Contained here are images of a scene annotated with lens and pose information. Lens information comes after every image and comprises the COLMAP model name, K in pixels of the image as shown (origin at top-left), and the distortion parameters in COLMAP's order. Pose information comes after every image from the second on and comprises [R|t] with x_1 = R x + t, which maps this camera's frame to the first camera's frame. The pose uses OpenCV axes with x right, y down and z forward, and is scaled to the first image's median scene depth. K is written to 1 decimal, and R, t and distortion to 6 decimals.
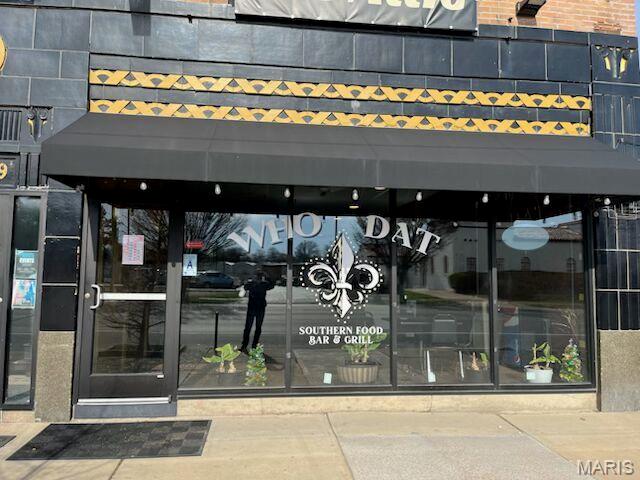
lens RADIAL K [[434.4, 0, 320.0], [0, 434.4, 233.3], [0, 0, 1]] dist [0.025276, -0.013900]
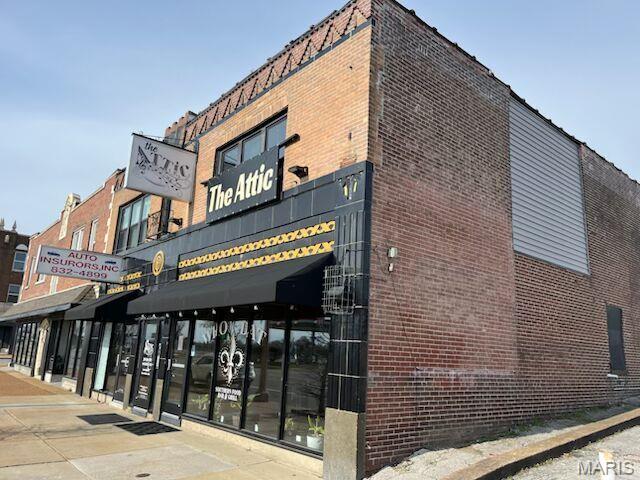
lens RADIAL K [[491.1, 0, 319.5], [0, 491.1, 245.1], [0, 0, 1]] dist [0.039500, -0.003432]
pose [[0.552009, -0.169630, -0.816401, 1.870880], [0.023156, 0.981830, -0.188345, 0.034255], [0.833516, 0.085064, 0.545907, 0.193249]]
